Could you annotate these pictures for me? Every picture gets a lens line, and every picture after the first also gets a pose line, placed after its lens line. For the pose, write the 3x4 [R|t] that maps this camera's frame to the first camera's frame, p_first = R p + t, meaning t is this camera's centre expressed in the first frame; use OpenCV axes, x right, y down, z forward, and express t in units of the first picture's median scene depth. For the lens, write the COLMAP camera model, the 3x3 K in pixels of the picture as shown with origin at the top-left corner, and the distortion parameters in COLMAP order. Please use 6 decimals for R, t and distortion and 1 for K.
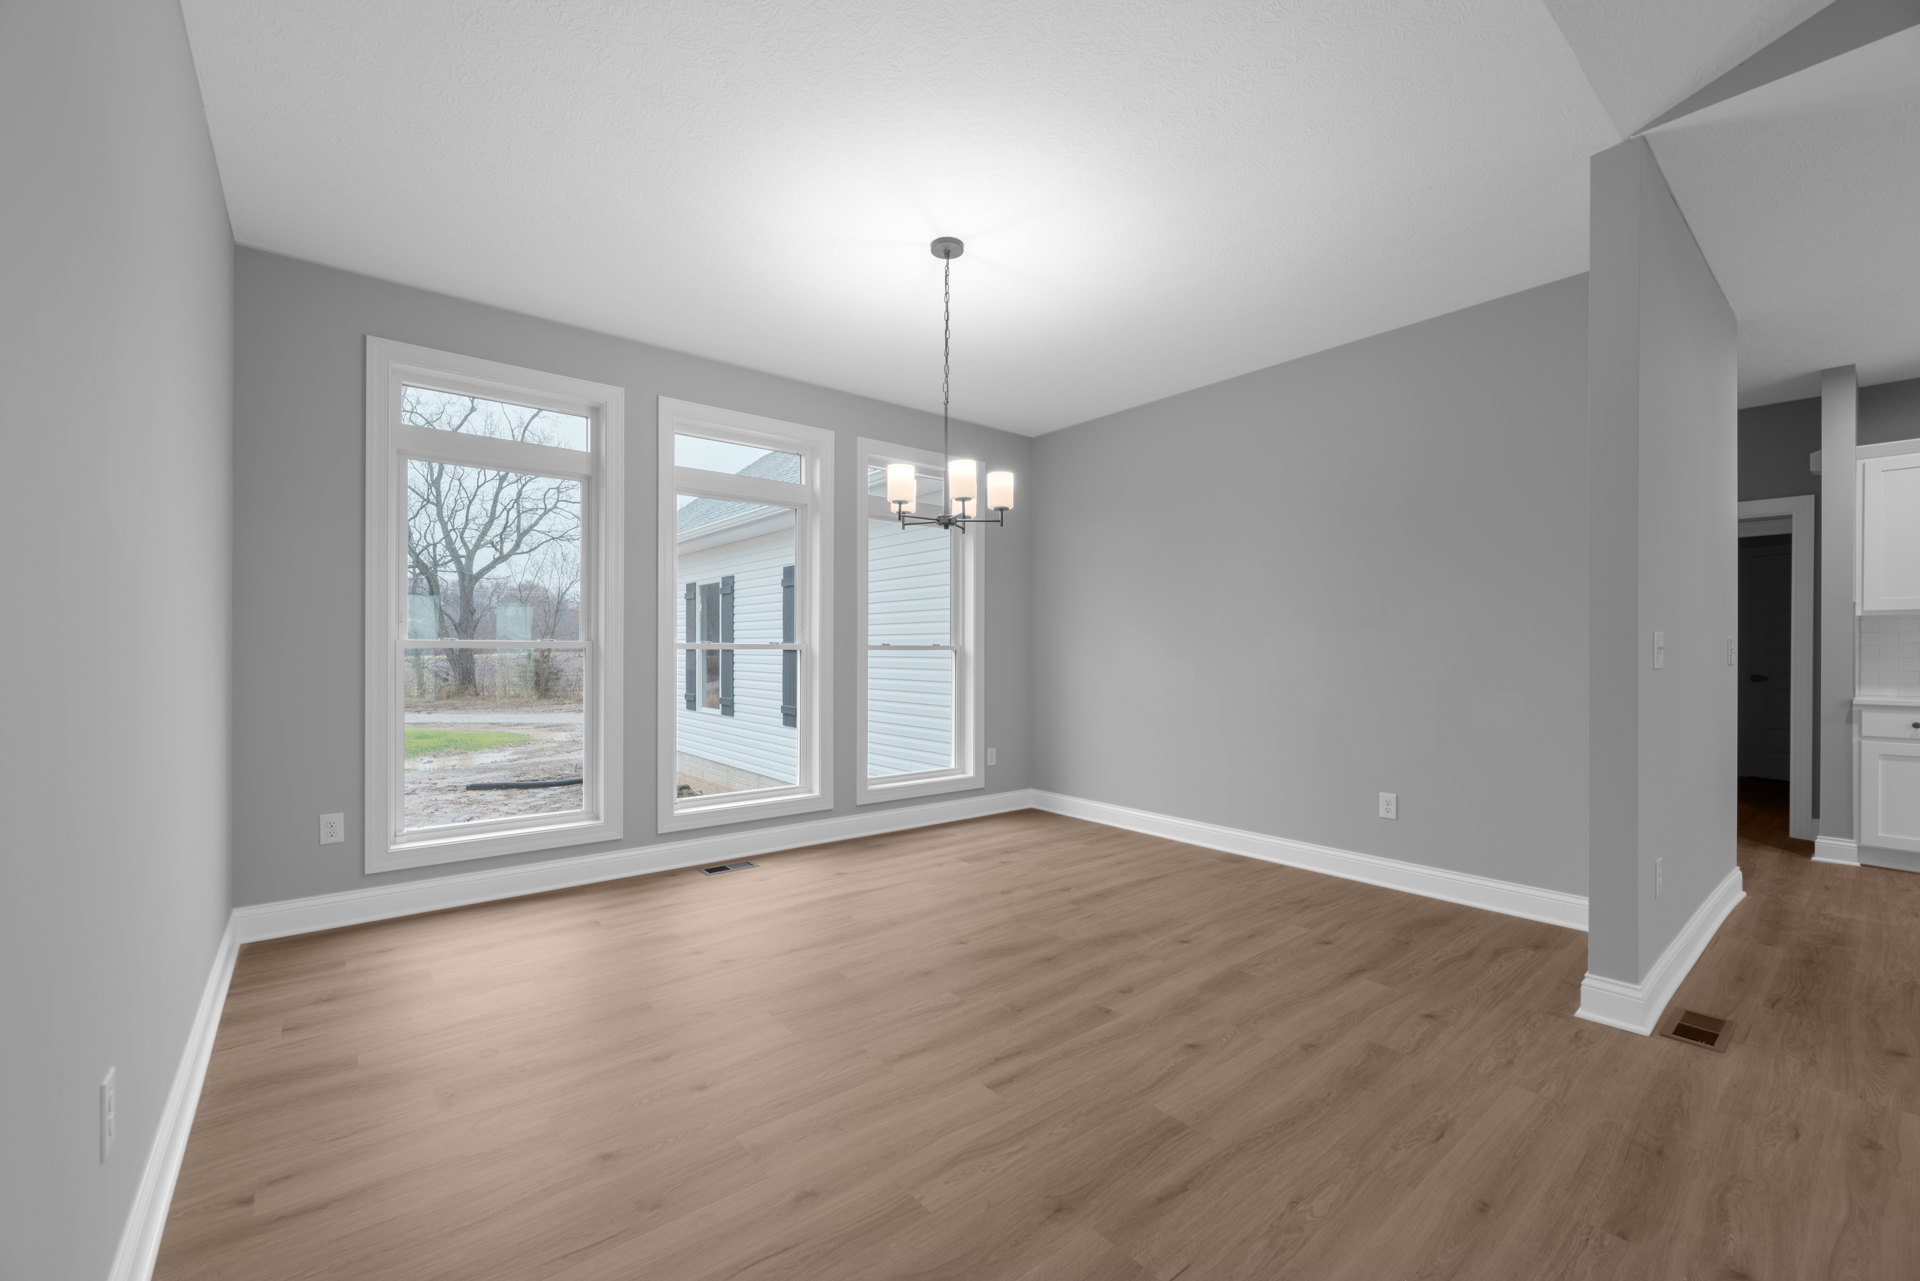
lens RADIAL K [[785.0, 0, 969.0], [0, 785.0, 654.9], [0, 0, 1]] dist [0.001394, -0.000440]
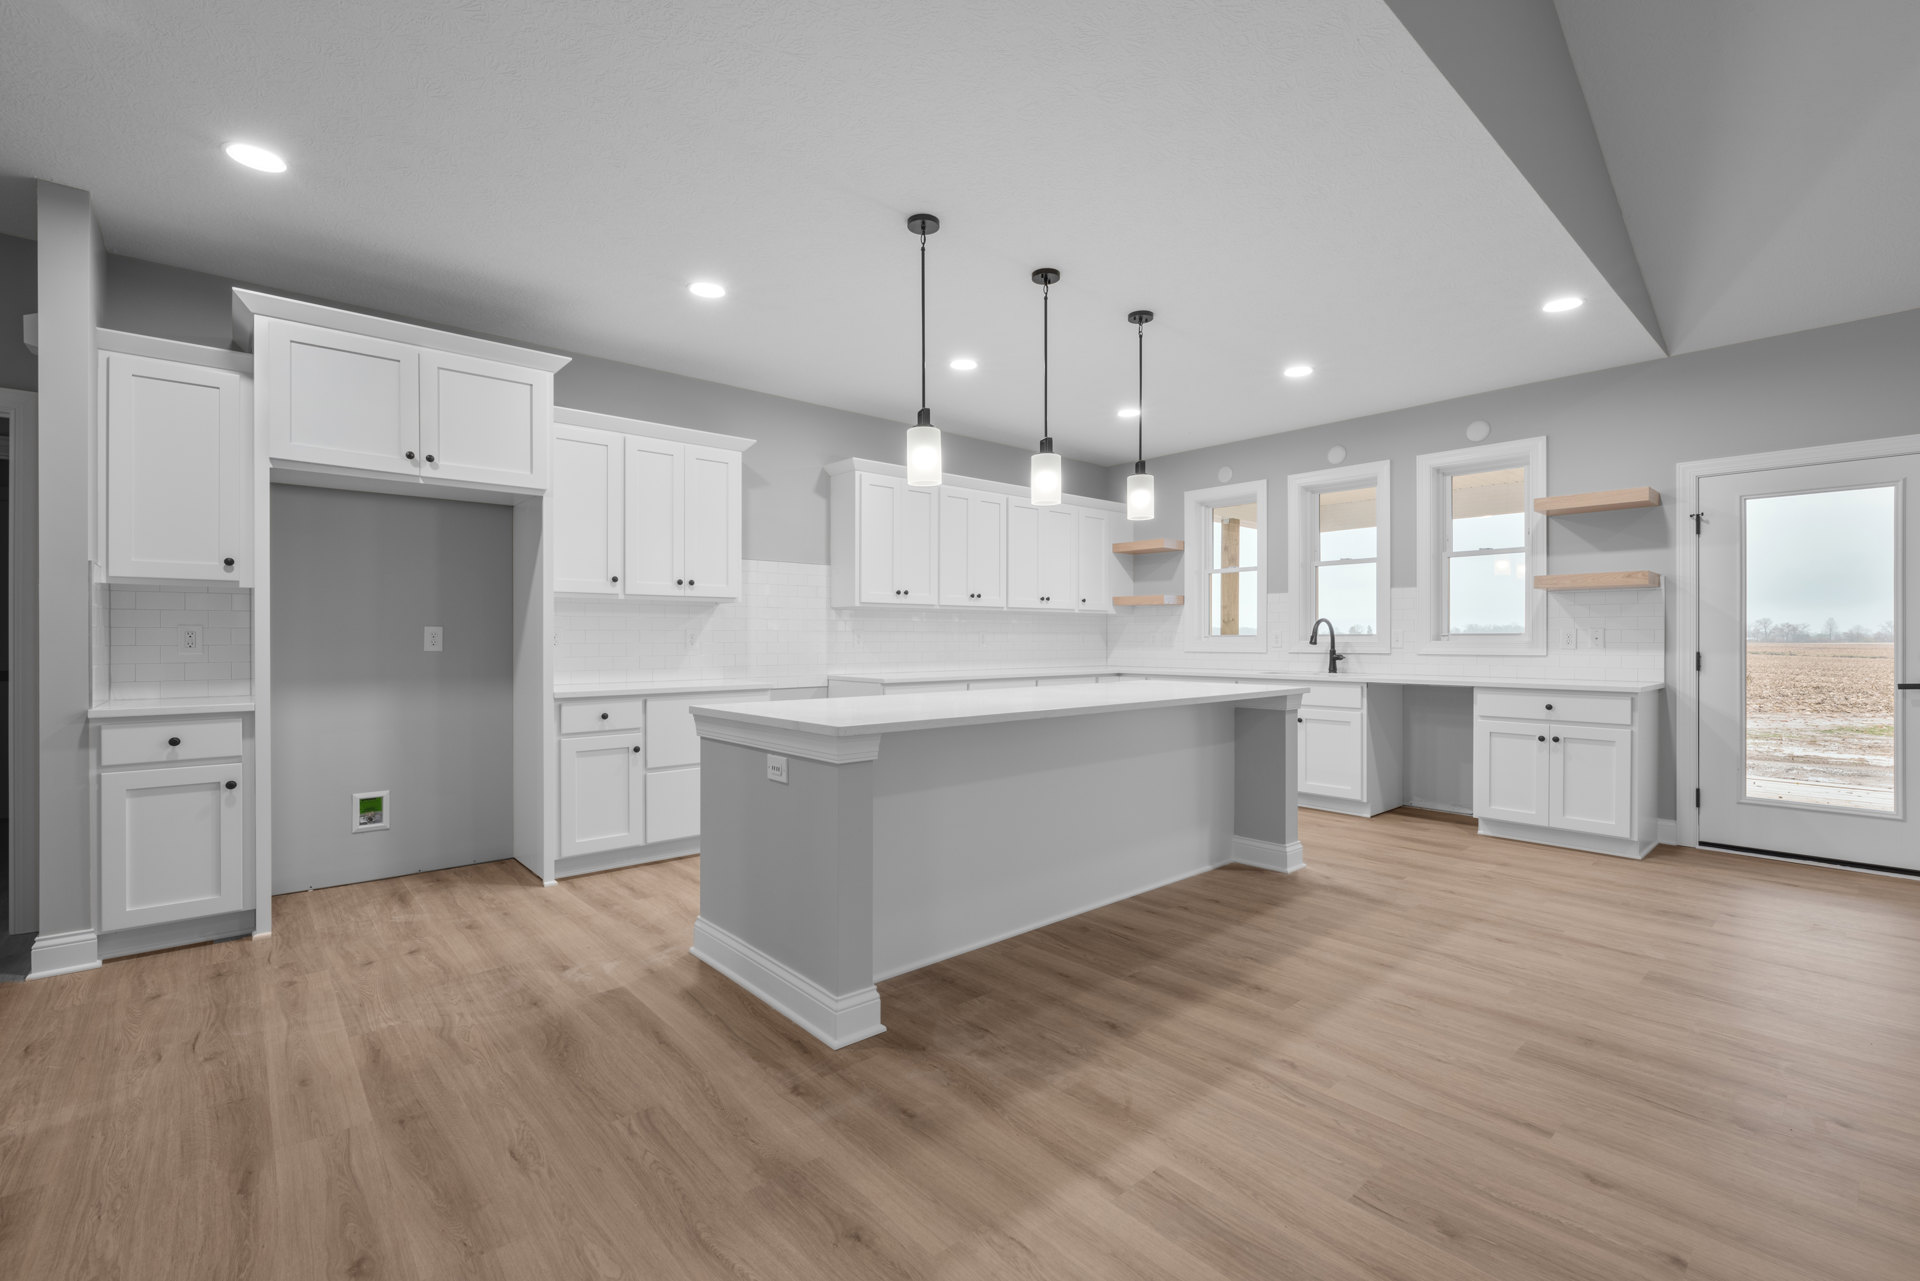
lens RADIAL K [[833.7, 0, 955.1], [0, 833.7, 641.7], [0, 0, 1]] dist [-0.006683, 0.000467]
pose [[-0.027508, -0.003860, 0.999614, 0.529447], [0.004449, 0.999982, 0.003984, 0.000191], [-0.999612, 0.004556, -0.027490, 0.381932]]
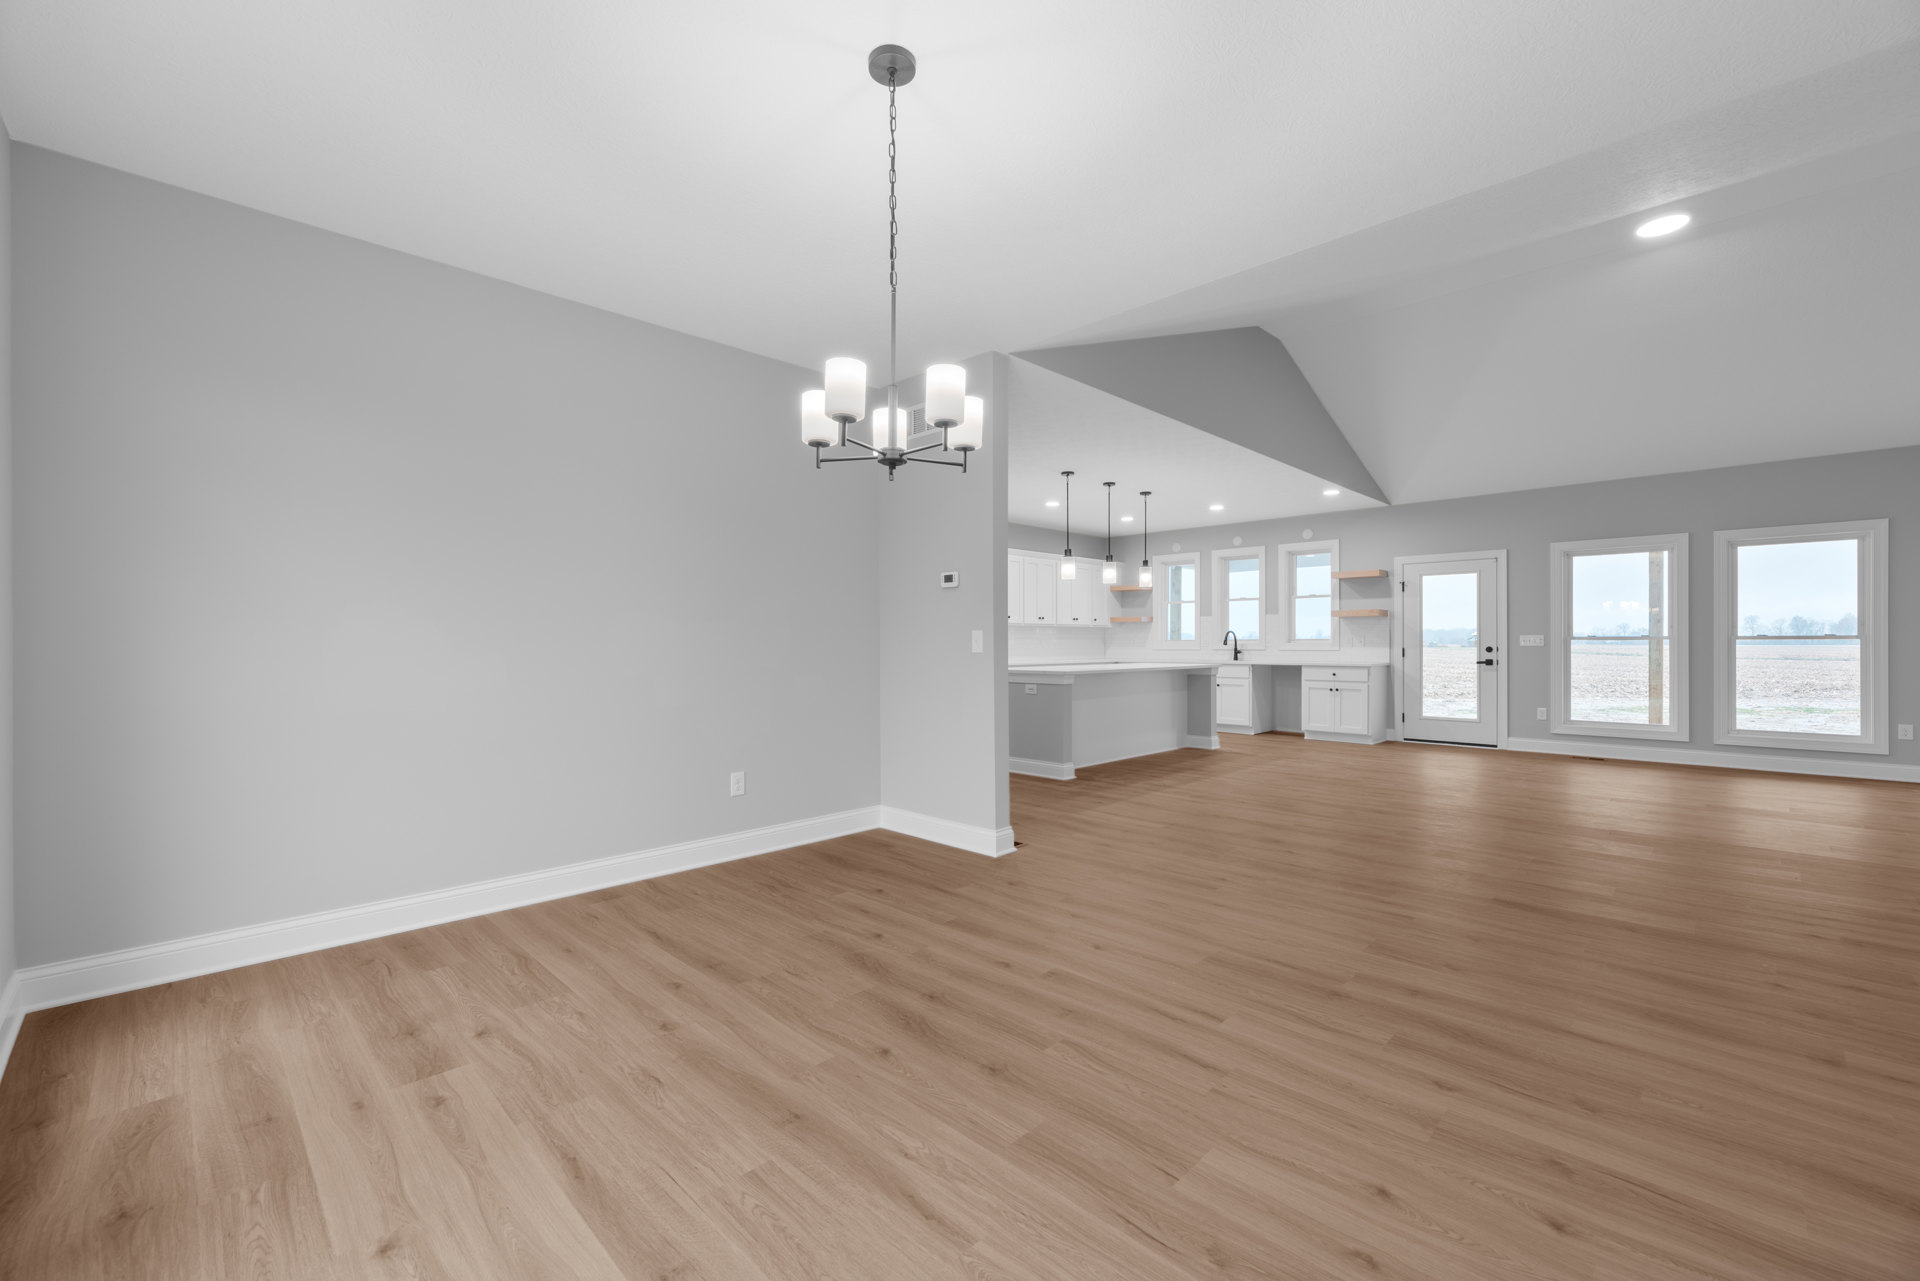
lens RADIAL K [[785.0, 0, 963.3], [0, 785.0, 645.7], [0, 0, 1]] dist [0.001394, -0.000440]
pose [[-0.100816, -0.004826, 0.994893, -0.639056], [0.005969, 0.999967, 0.005456, -0.002918], [-0.994887, 0.006489, -0.100784, 0.885510]]
